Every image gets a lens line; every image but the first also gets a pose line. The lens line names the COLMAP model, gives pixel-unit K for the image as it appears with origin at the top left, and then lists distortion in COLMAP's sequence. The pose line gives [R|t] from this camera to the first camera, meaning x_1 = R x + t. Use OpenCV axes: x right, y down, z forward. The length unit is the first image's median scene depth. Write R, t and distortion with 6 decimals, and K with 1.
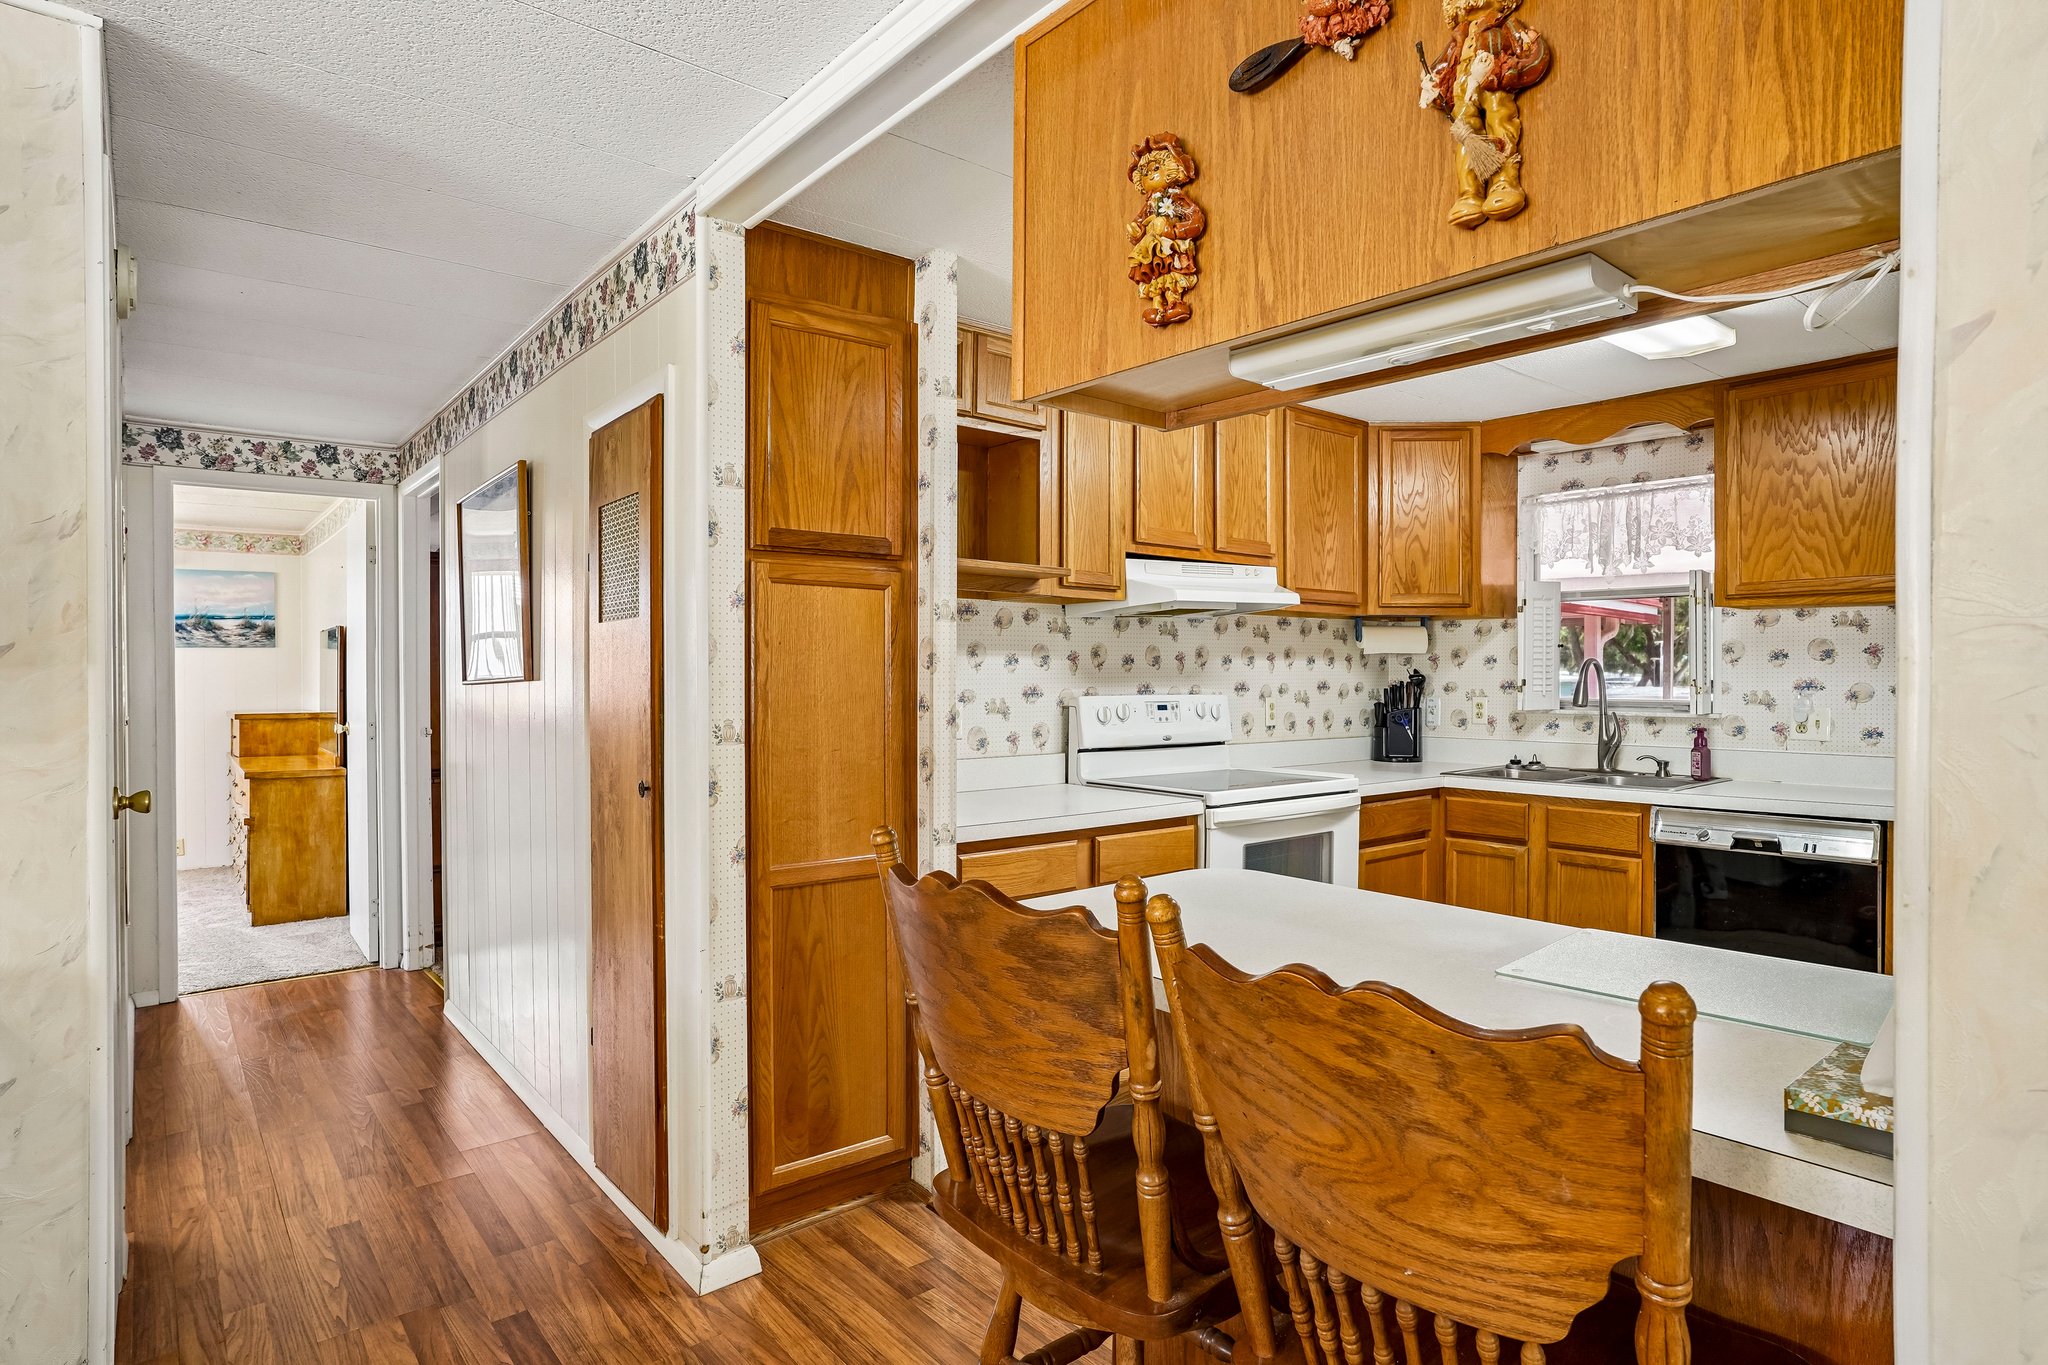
lens RADIAL K [[1096.6, 0, 1024.0], [0, 1096.6, 682.5], [0, 0, 1]] dist [-0.045990, 0.002034]
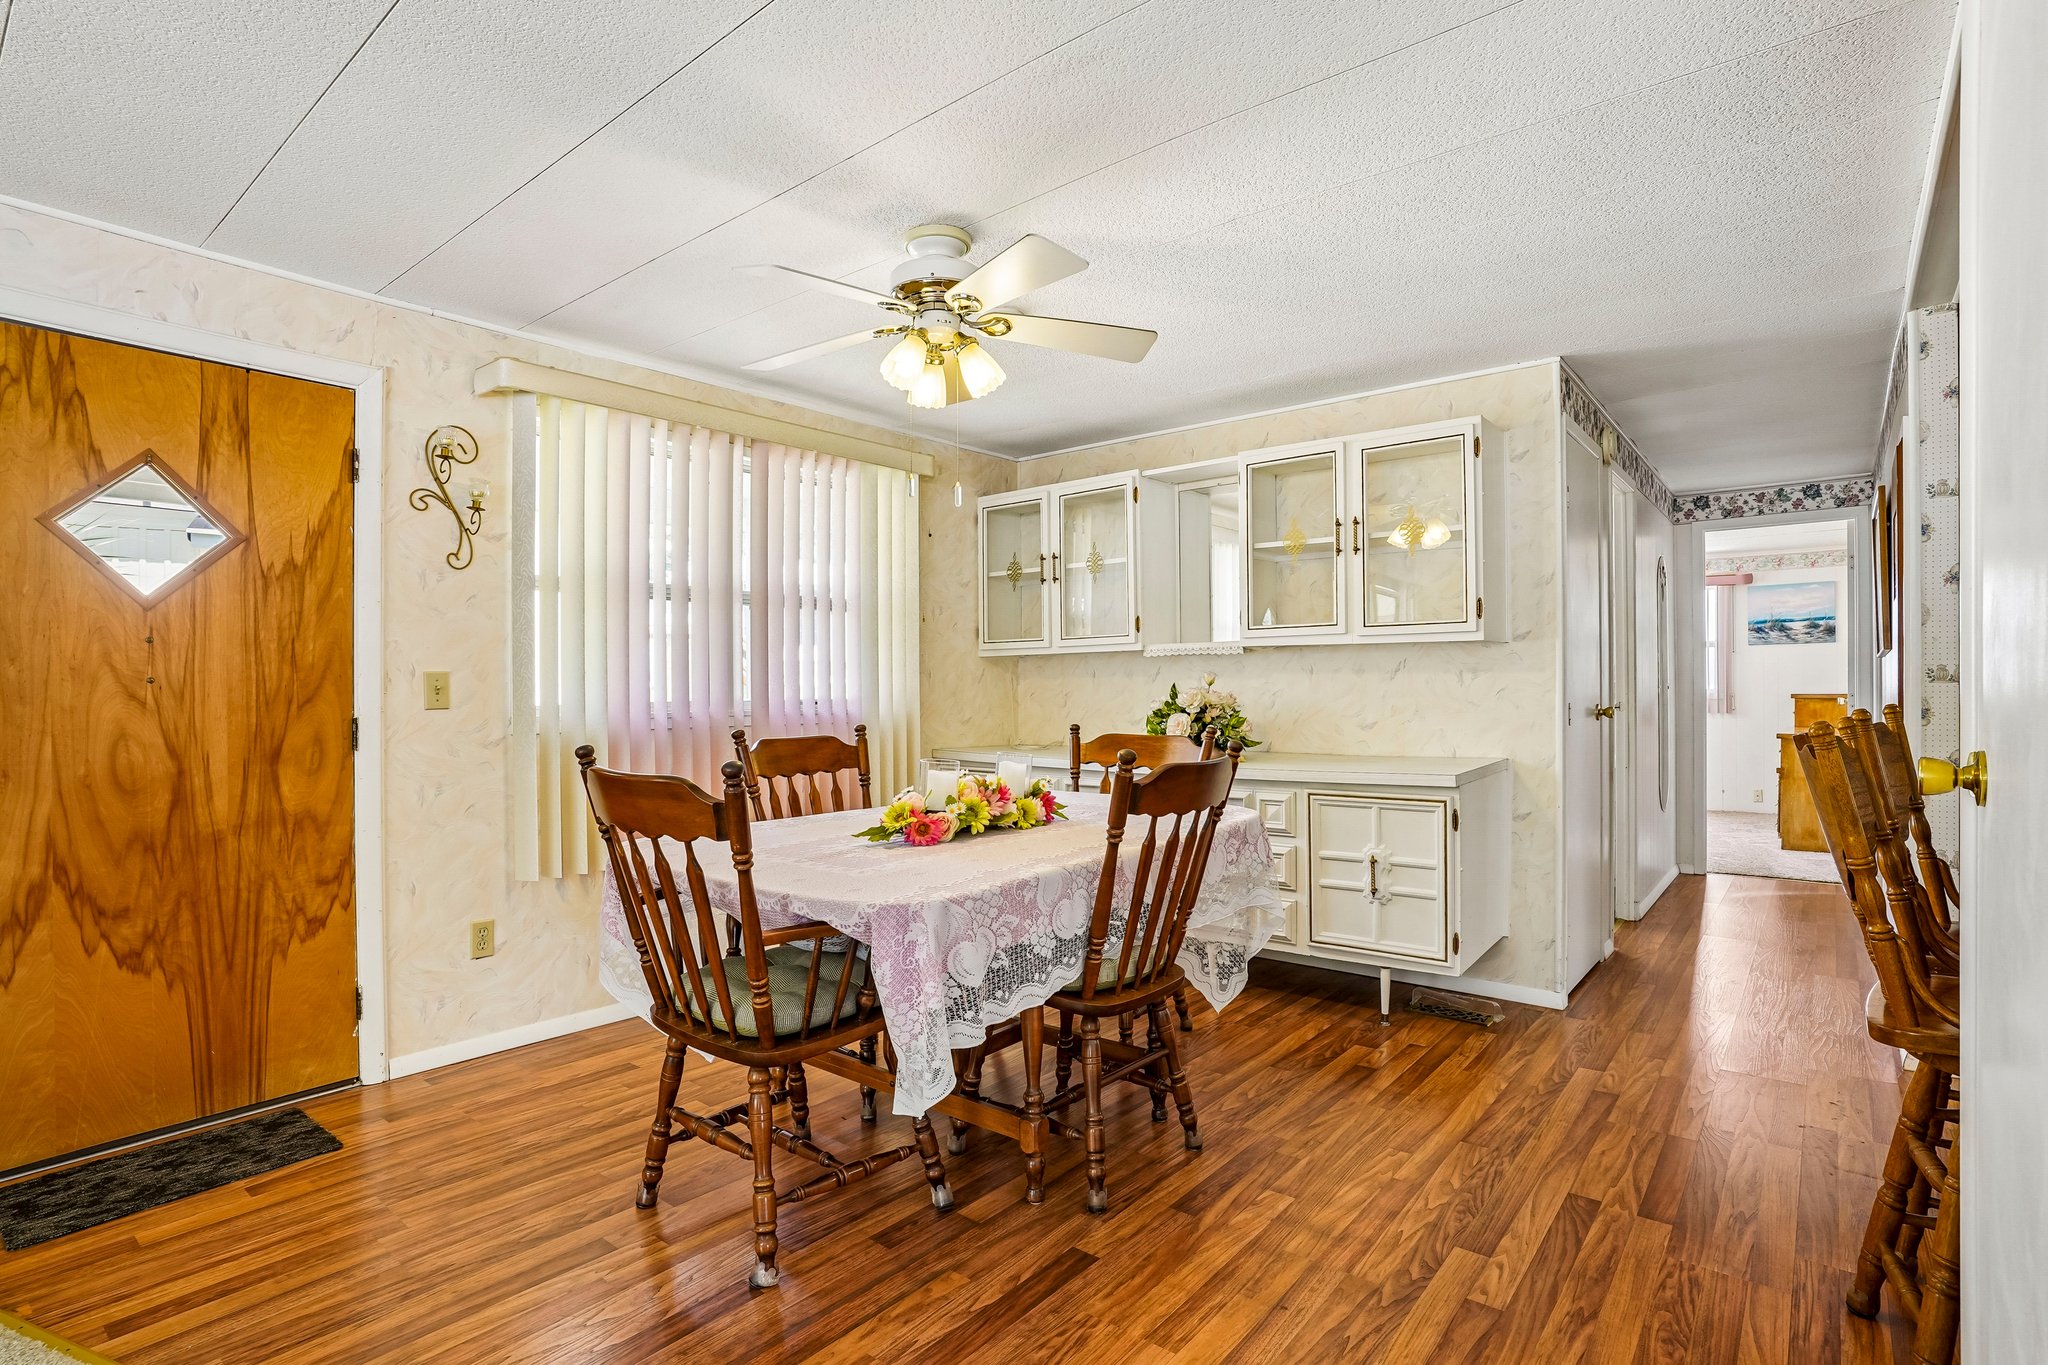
lens RADIAL K [[1052.0, 0, 1024.0], [0, 1052.0, 682.5], [0, 0, 1]] dist [-0.061181, 0.000626]
pose [[0.195066, -0.009422, -0.980745, 0.439632], [0.001314, 0.999955, -0.009345, 0.039625], [0.980789, 0.000534, 0.195070, -0.231803]]
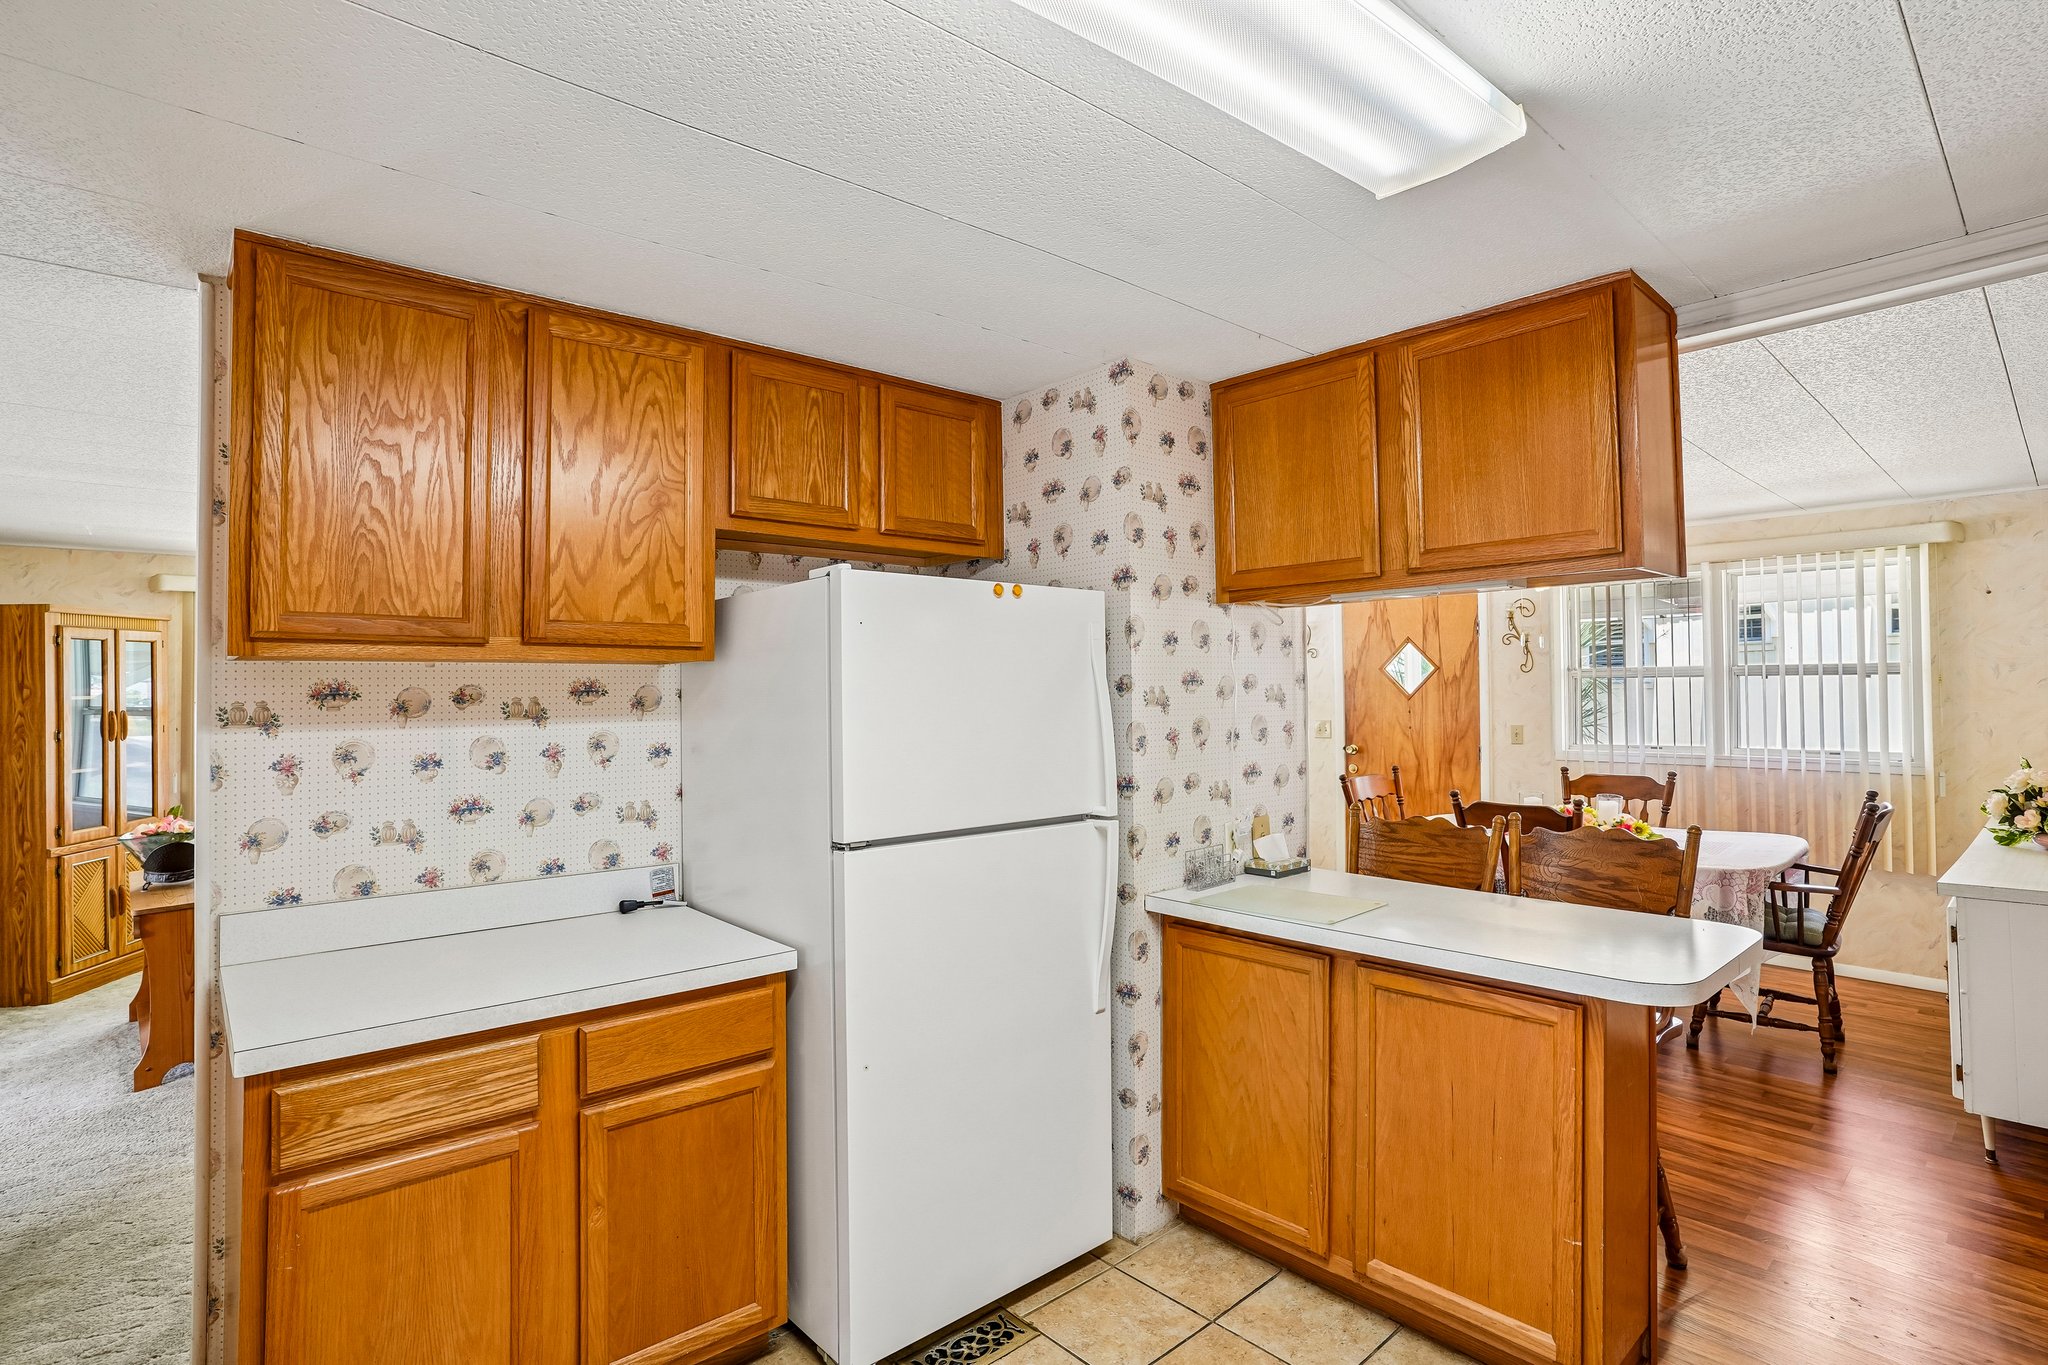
lens RADIAL K [[1002.2, 0, 1024.0], [0, 1002.2, 682.5], [0, 0, 1]] dist [-0.081783, 0.033578]
pose [[-0.999583, 0.013613, -0.025471, 0.369497], [0.013643, 0.999906, -0.001019, -0.047307], [0.025455, -0.001366, -0.999675, 0.922413]]
